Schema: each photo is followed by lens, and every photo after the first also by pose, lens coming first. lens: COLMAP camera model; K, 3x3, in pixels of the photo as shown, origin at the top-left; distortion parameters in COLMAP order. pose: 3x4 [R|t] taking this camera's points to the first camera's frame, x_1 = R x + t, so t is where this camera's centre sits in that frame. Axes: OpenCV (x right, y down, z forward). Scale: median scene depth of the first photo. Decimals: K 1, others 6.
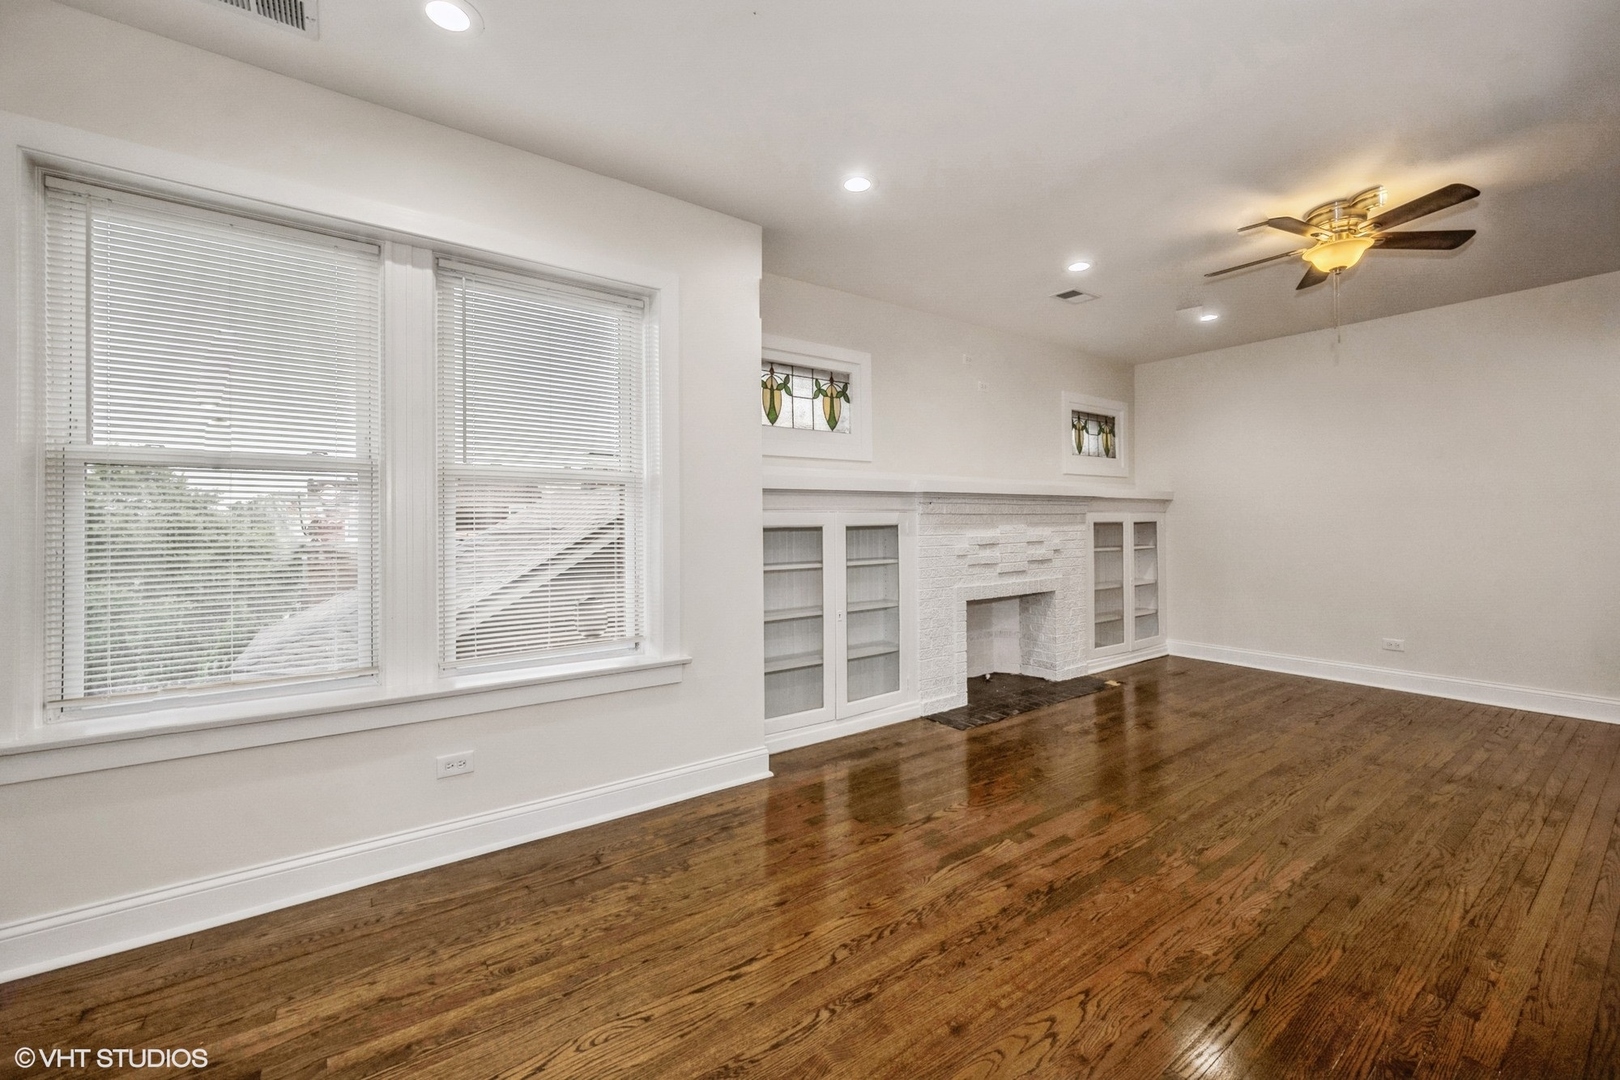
lens RADIAL K [[659.1, 0, 816.7], [0, 659.1, 514.4], [0, 0, 1]] dist [-0.000808, -0.000285]
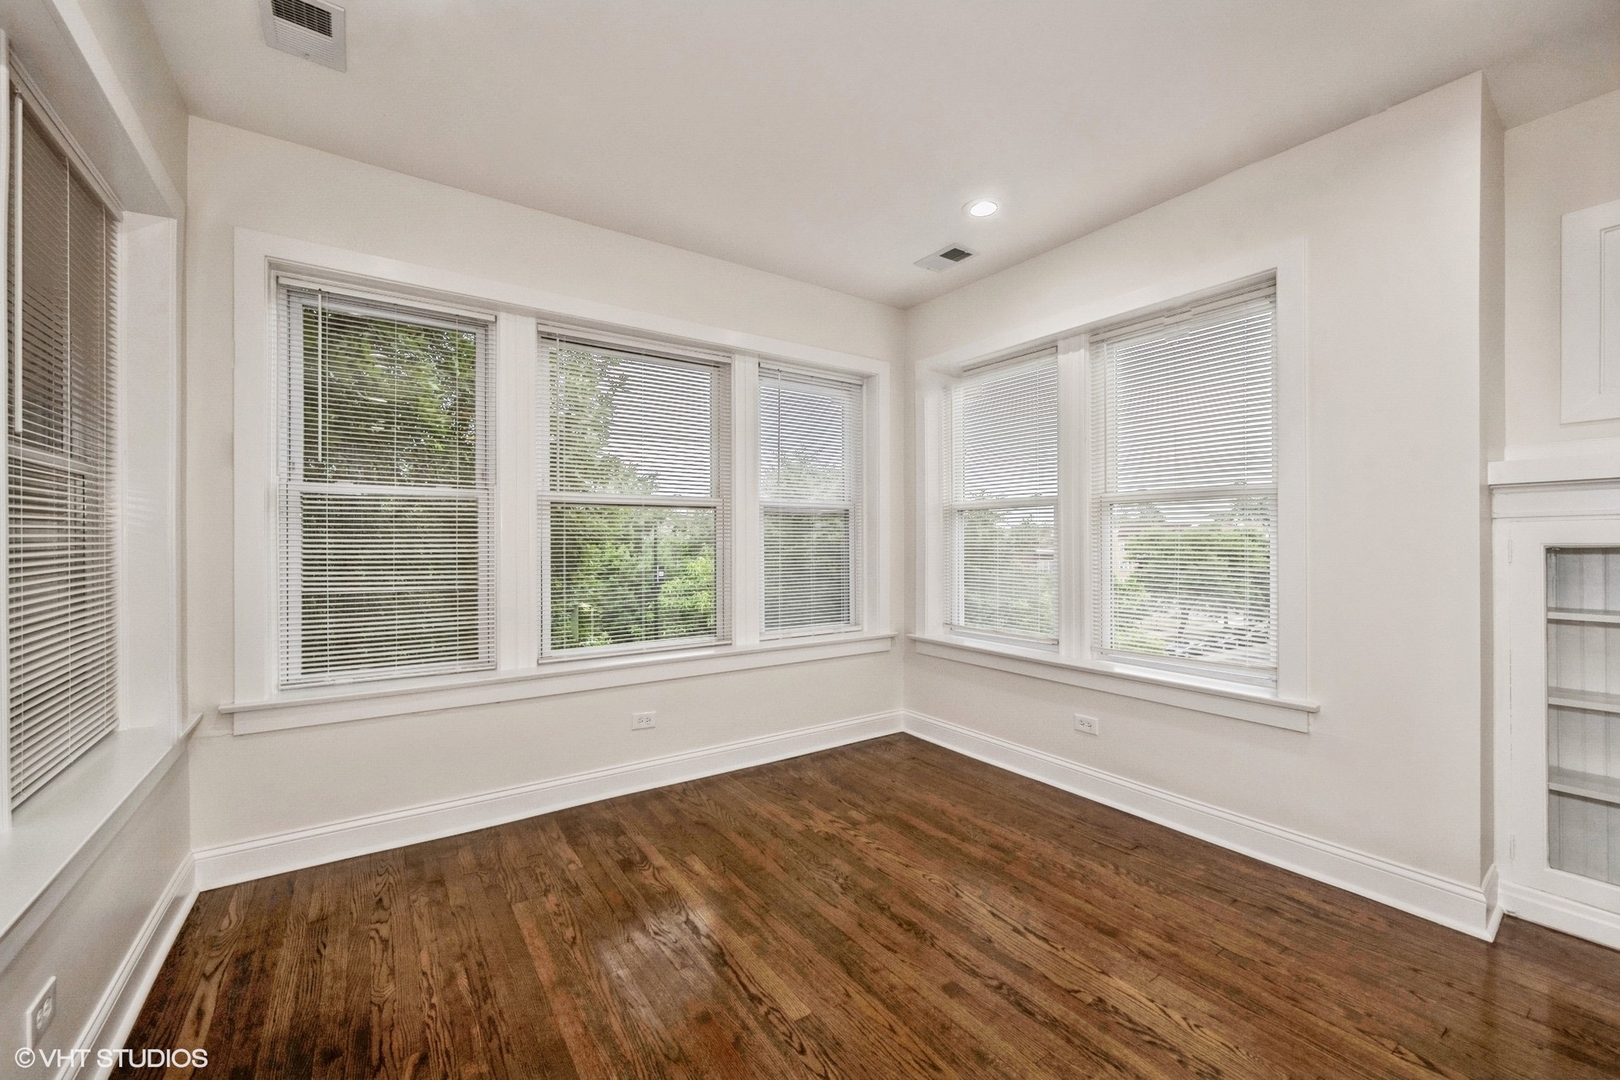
lens RADIAL K [[642.8, 0, 807.7], [0, 642.8, 544.5], [0, 0, 1]] dist [-0.000393, -0.000059]
pose [[-0.029655, 0.009762, -0.999513, 0.486832], [0.017854, 0.999798, 0.009235, 0.000018], [0.999401, -0.017572, -0.029823, 0.321966]]
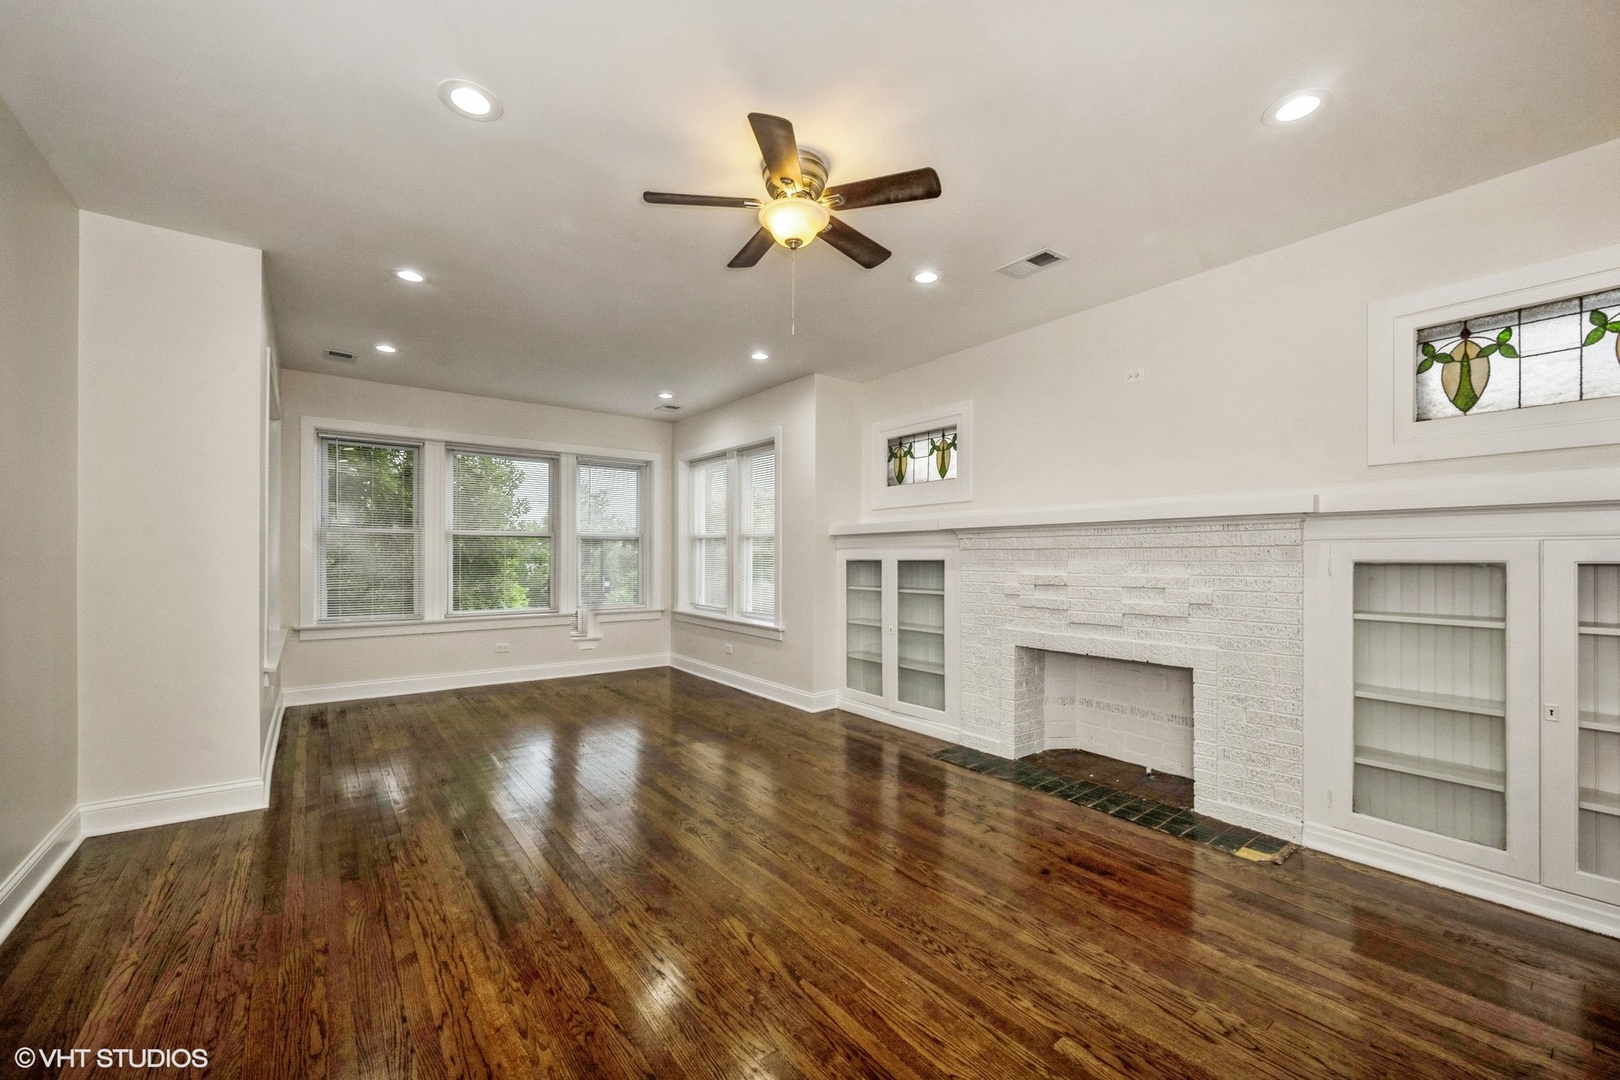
lens RADIAL K [[637.1, 0, 809.5], [0, 637.1, 560.2], [0, 0, 1]] dist [-0.000476, -0.000035]
pose [[0.017719, 0.012831, -0.999761, 1.297326], [0.011105, 0.999853, 0.013029, -0.000723], [0.999781, -0.011333, 0.017574, 0.840557]]
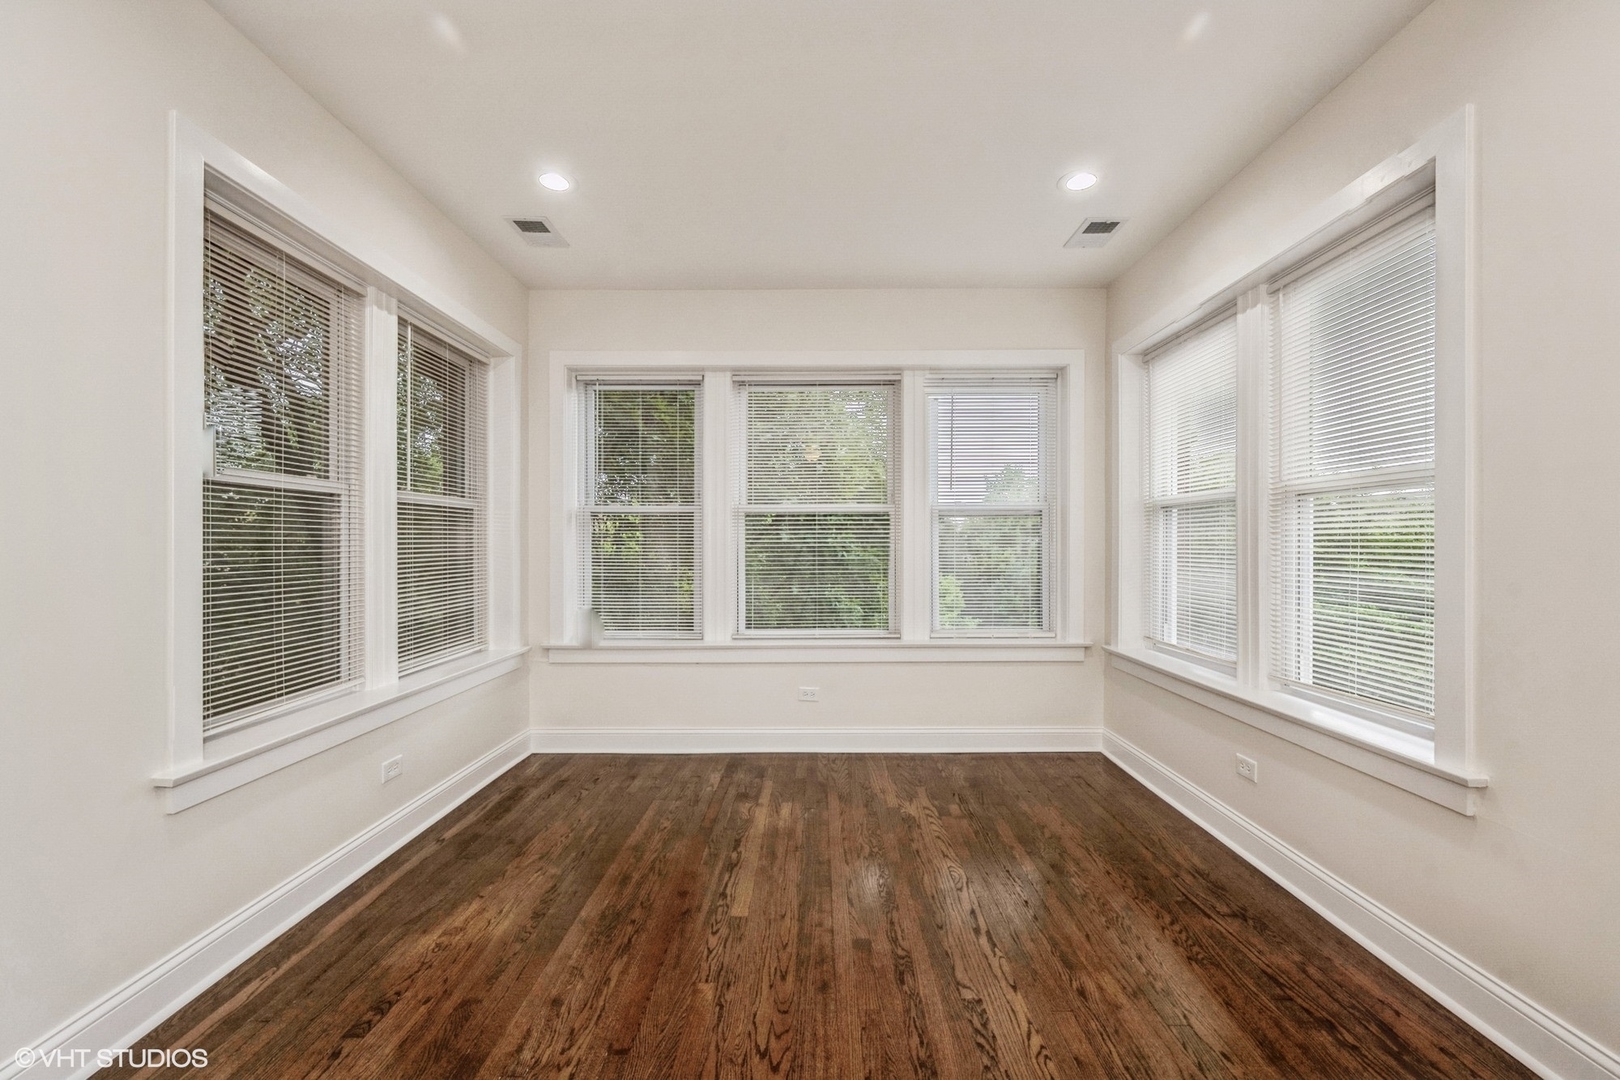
lens RADIAL K [[654.5, 0, 818.7], [0, 654.5, 549.7], [0, 0, 1]] dist [0.000774, 0.000082]
pose [[-0.590649, 0.011658, -0.806844, 0.465797], [0.018640, 0.999826, 0.000801, 0.008763], [0.806713, -0.014566, -0.590763, 0.703089]]
